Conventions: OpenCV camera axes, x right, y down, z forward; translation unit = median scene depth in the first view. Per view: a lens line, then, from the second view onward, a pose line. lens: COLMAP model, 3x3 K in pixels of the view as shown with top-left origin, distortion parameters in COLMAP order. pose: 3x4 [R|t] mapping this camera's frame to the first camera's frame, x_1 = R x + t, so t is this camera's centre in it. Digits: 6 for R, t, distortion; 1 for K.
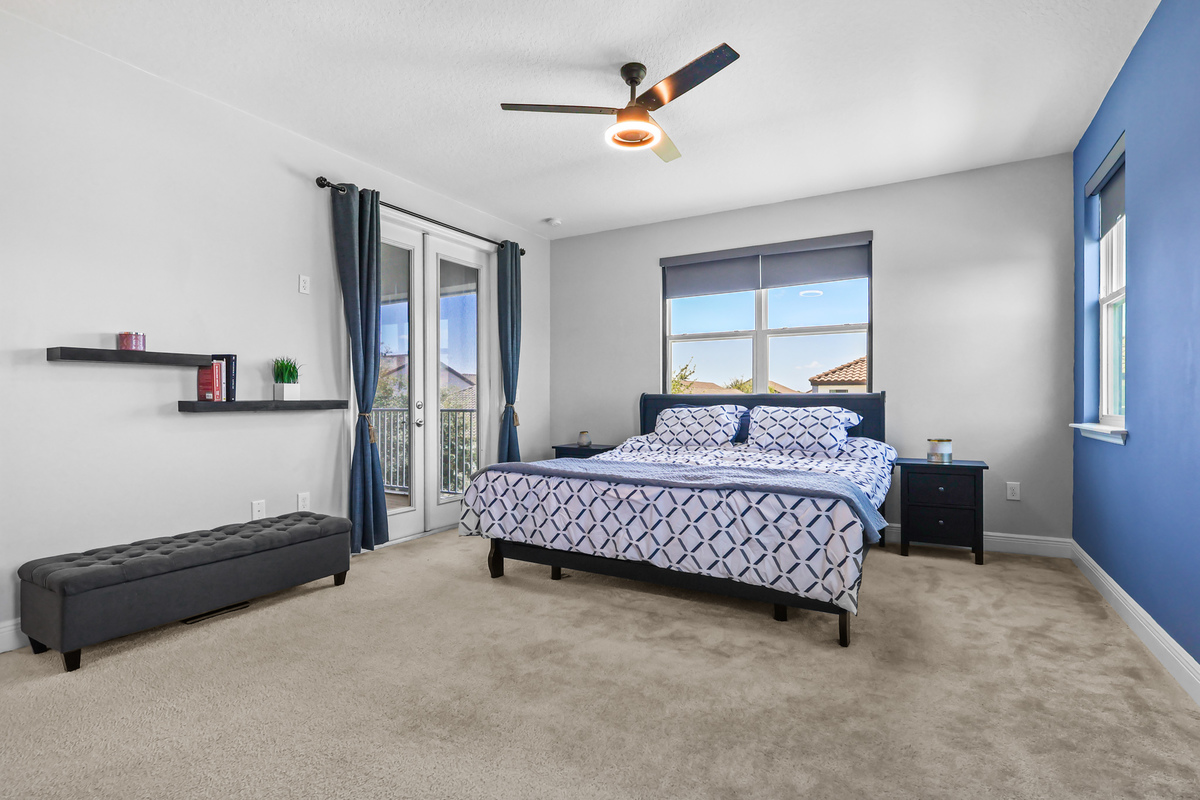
lens RADIAL K [[614.8, 0, 598.9], [0, 614.8, 401.6], [0, 0, 1]] dist [0.006583, 0.002238]
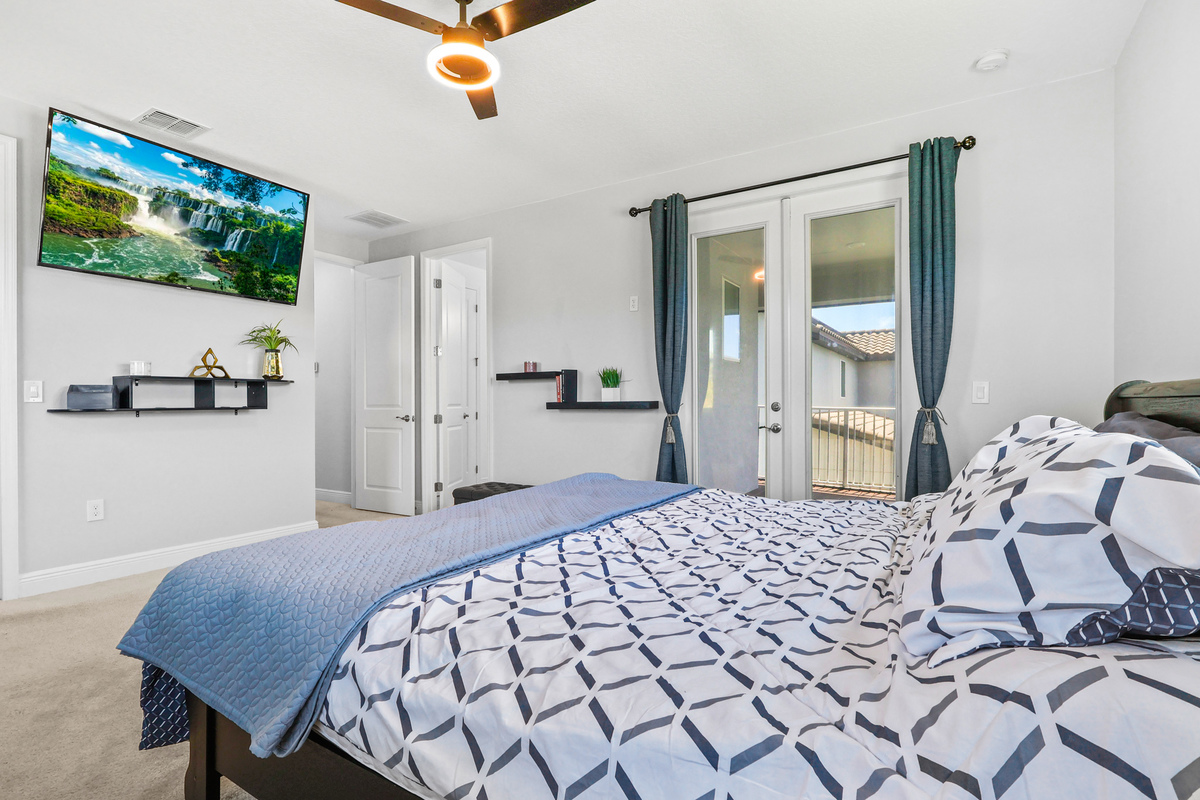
lens RADIAL K [[572.0, 0, 598.5], [0, 572.0, 402.8], [0, 0, 1]] dist [-0.003537, -0.000716]
pose [[-0.048812, 0.005693, -0.998792, 0.623678], [0.004045, 0.999977, 0.005502, -0.005764], [0.998800, -0.003771, -0.048834, 0.987467]]
